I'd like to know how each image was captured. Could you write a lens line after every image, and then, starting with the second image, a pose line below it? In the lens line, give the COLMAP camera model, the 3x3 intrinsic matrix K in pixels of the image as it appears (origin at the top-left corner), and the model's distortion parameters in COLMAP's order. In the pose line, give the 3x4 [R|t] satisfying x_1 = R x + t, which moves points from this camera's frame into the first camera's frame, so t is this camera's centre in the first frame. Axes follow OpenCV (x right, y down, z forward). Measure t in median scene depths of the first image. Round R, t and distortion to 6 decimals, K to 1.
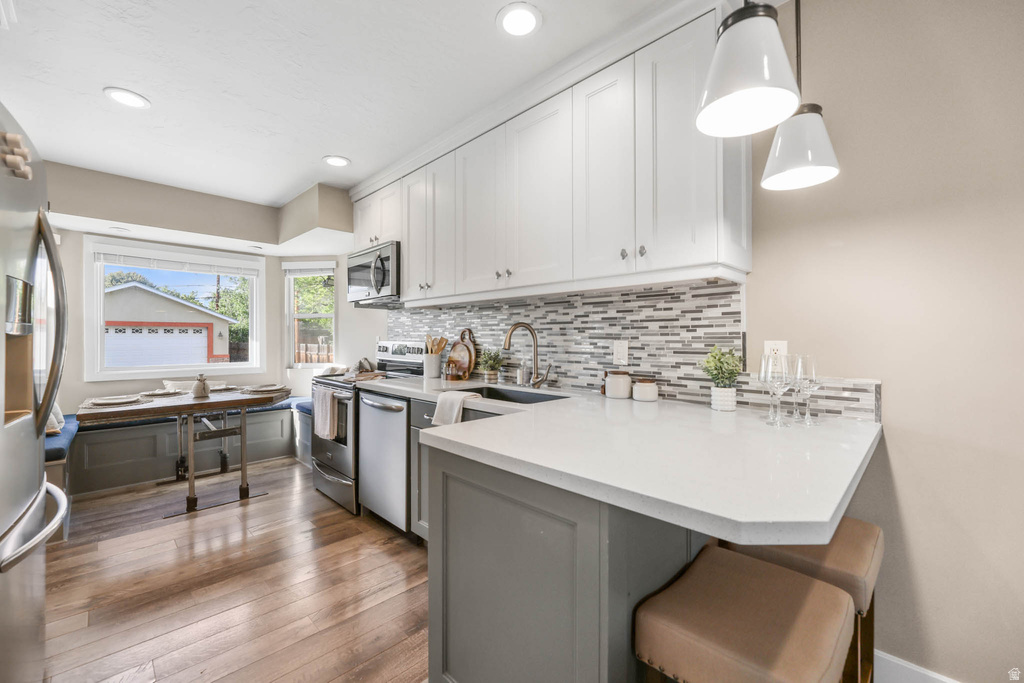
lens RADIAL K [[419.8, 0, 520.9], [0, 419.8, 341.6], [0, 0, 1]] dist [-0.011783, -0.002554]
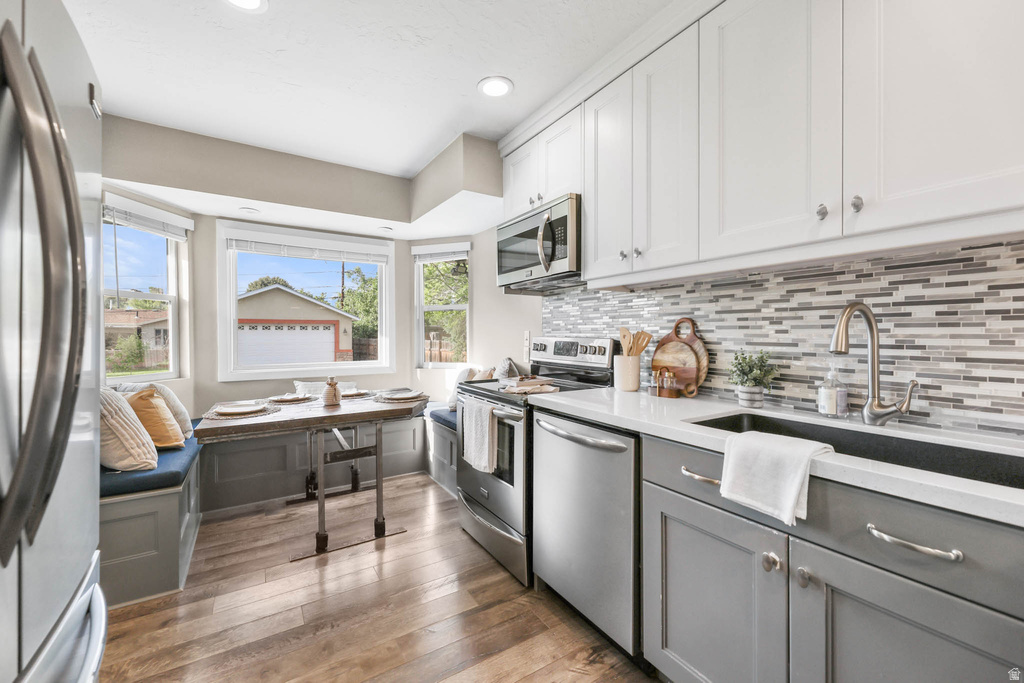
lens RADIAL K [[419.8, 0, 509.6], [0, 419.8, 339.5], [0, 0, 1]] dist [-0.011783, -0.002554]
pose [[0.969408, 0.001654, -0.245451, -0.251275], [-0.000372, 0.999986, 0.005272, -0.000557], [0.245456, -0.005020, 0.969395, 0.319339]]
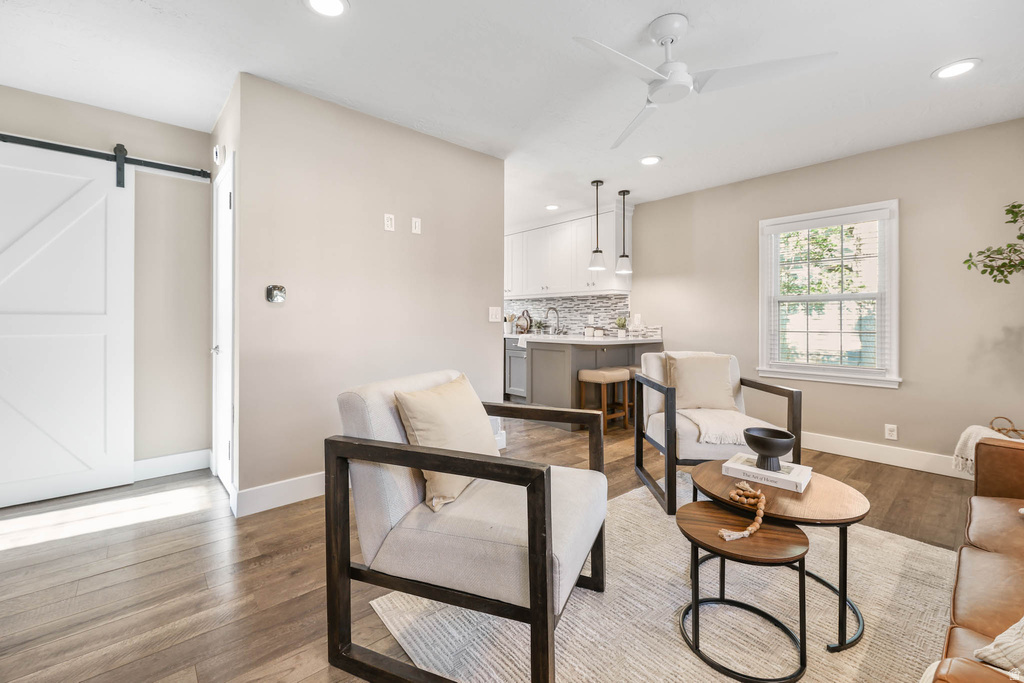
lens RADIAL K [[419.8, 0, 497.0], [0, 419.8, 323.9], [0, 0, 1]] dist [-0.011783, -0.002554]
pose [[0.993318, 0.004784, -0.115314, -0.028799], [-0.004605, 0.999988, 0.001819, 0.038209], [0.115321, -0.001276, 0.993327, -1.199818]]
